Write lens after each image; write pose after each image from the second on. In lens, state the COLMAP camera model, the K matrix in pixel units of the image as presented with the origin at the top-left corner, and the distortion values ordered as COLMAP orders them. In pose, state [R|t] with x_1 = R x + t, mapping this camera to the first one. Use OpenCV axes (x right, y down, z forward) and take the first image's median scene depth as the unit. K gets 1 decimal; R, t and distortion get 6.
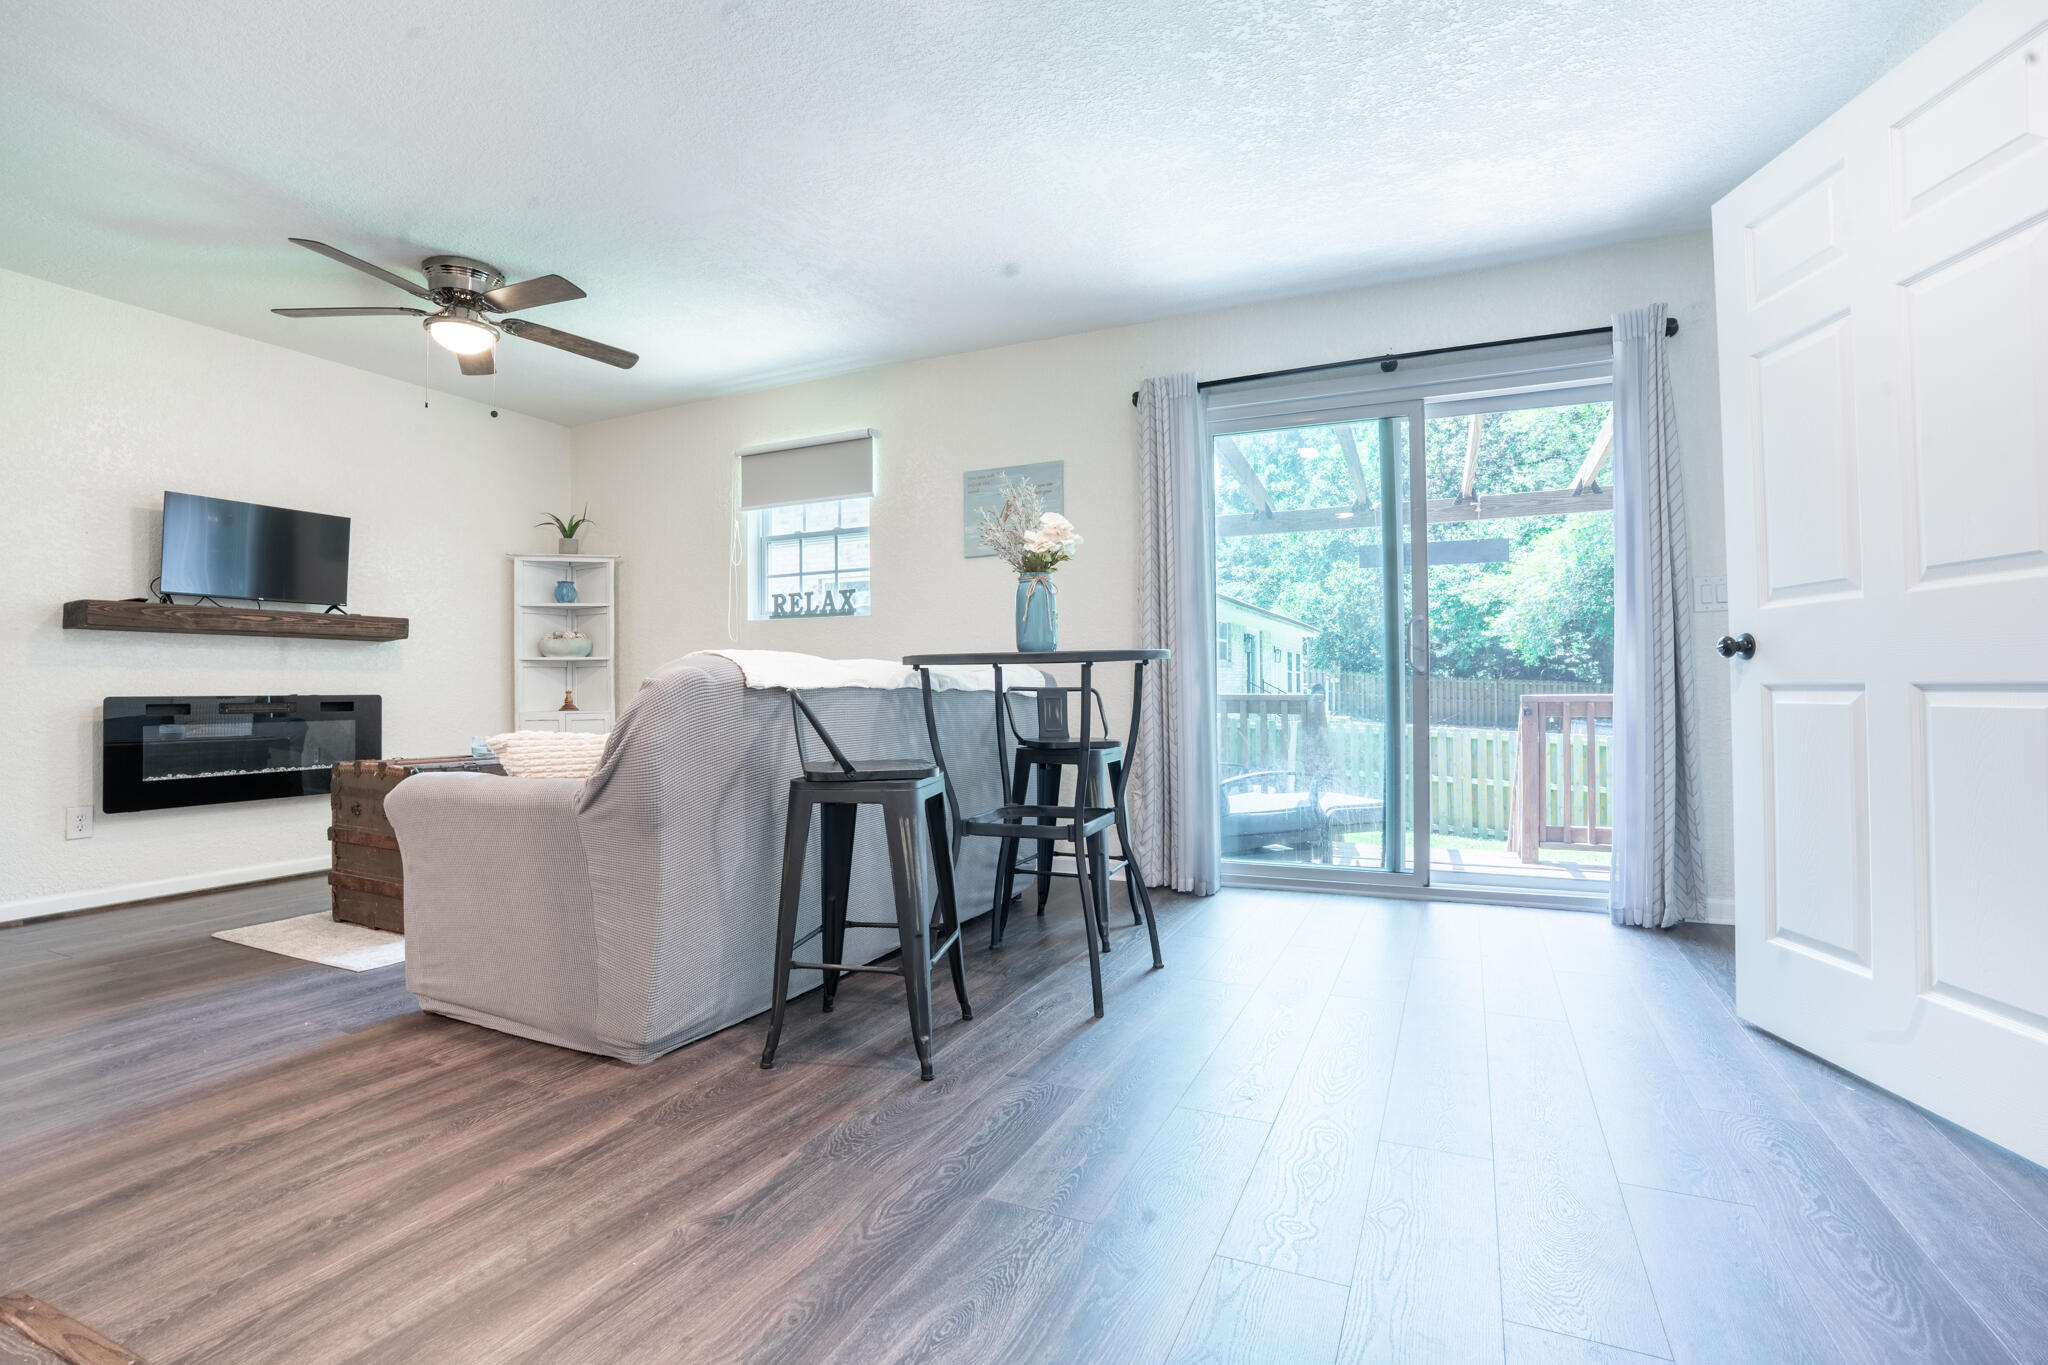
lens RADIAL K [[941.6, 0, 1026.7], [0, 941.6, 667.1], [0, 0, 1]] dist [-0.002693, 0.004574]
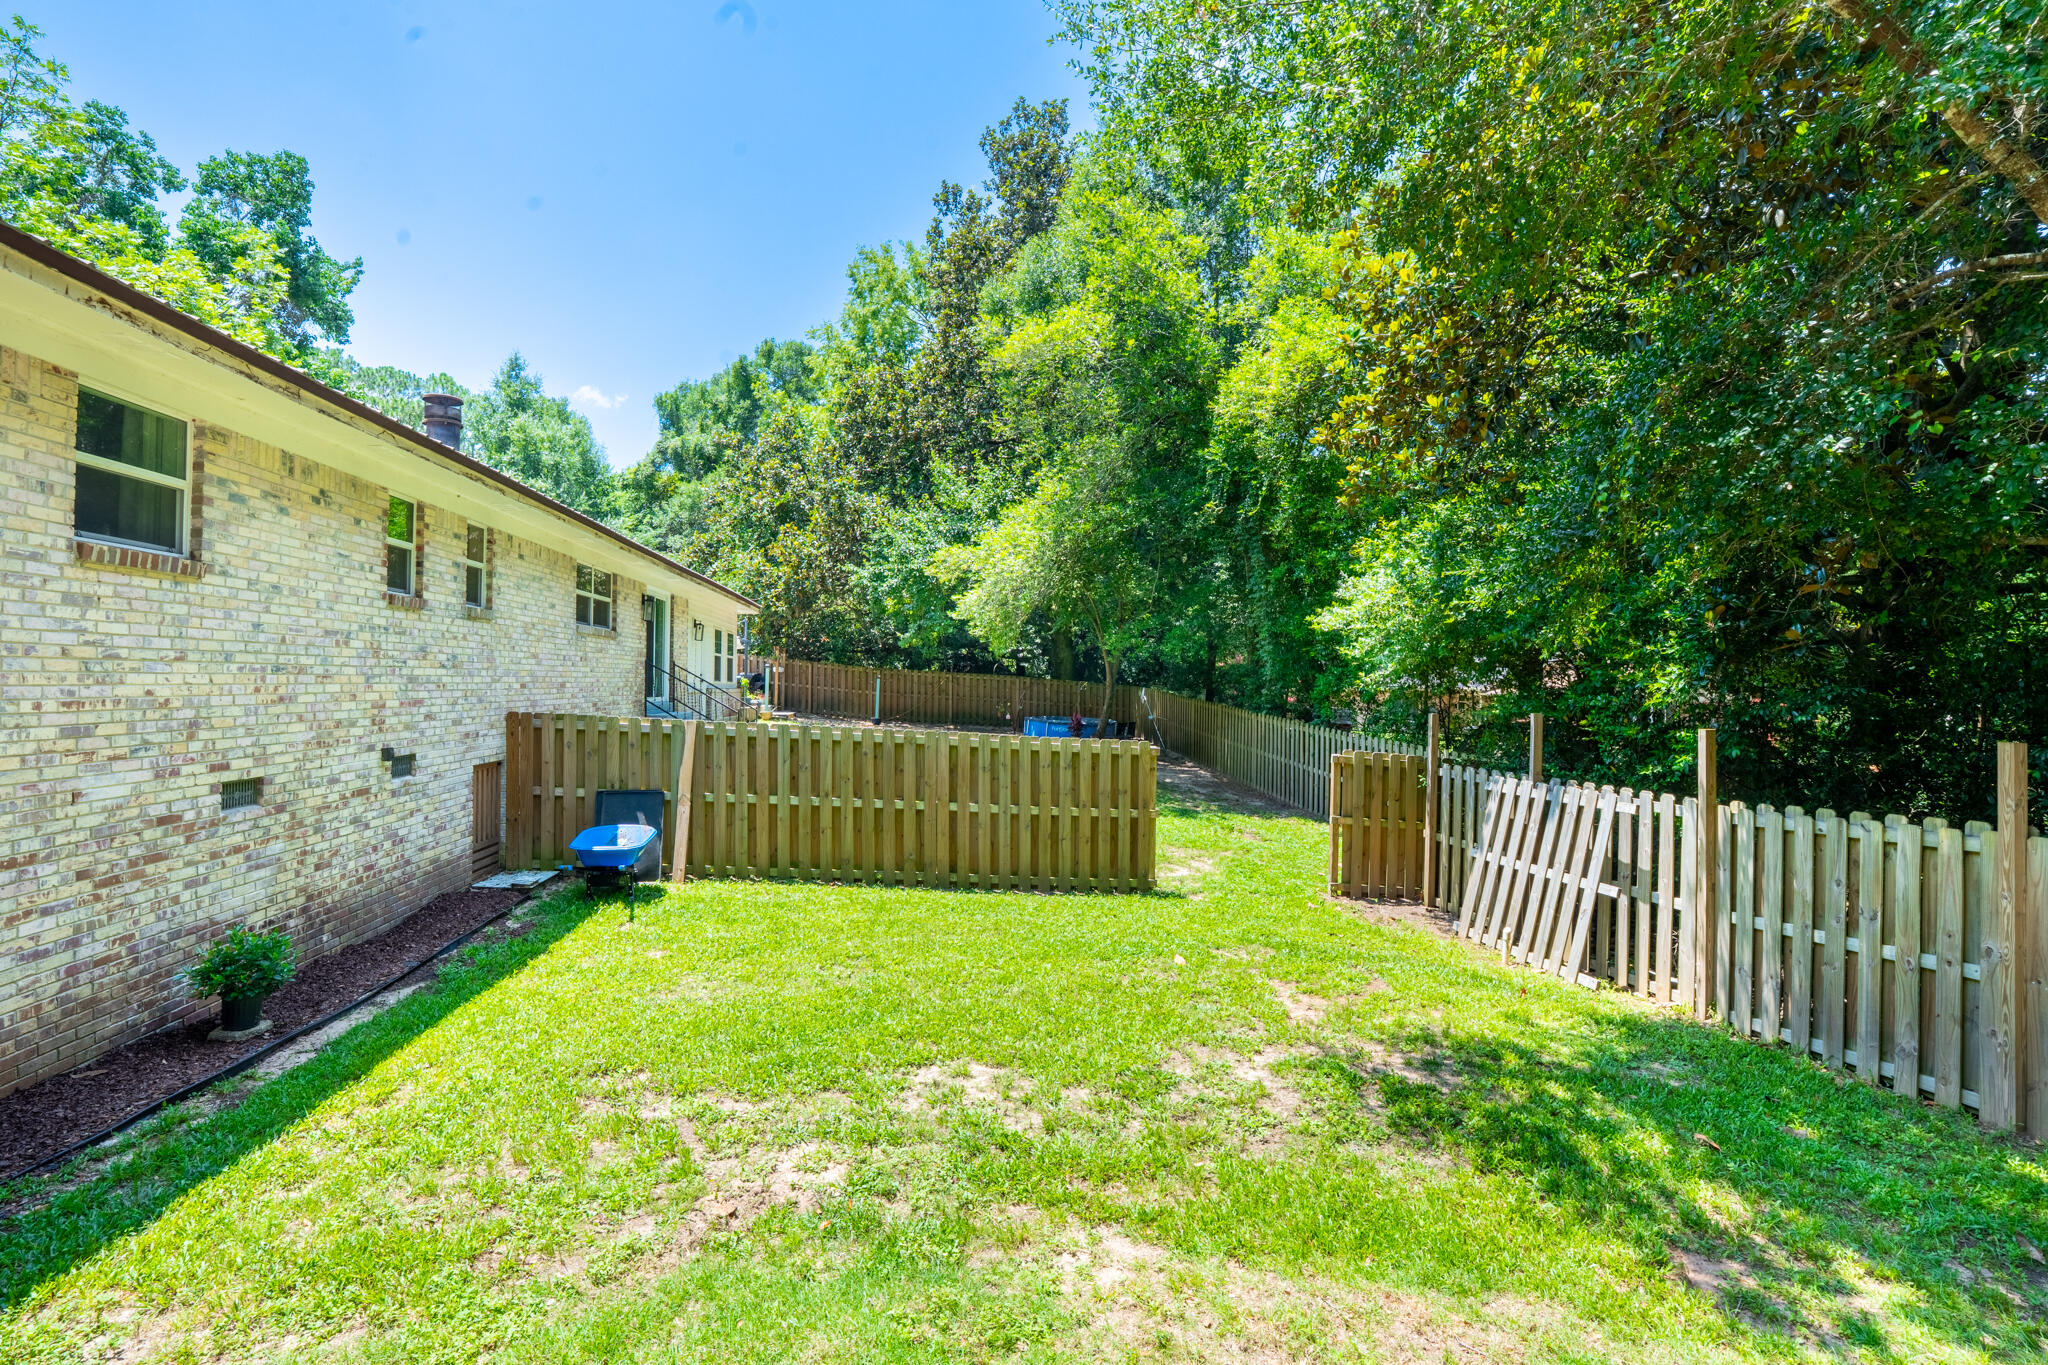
lens RADIAL K [[941.6, 0, 1036.4], [0, 941.6, 672.5], [0, 0, 1]] dist [-0.002693, 0.004574]
pose [[0.840133, 0.025937, 0.541759, 0.090819], [-0.030780, 0.999526, -0.000121, 0.012501], [-0.541506, -0.016574, 0.840534, 0.235291]]
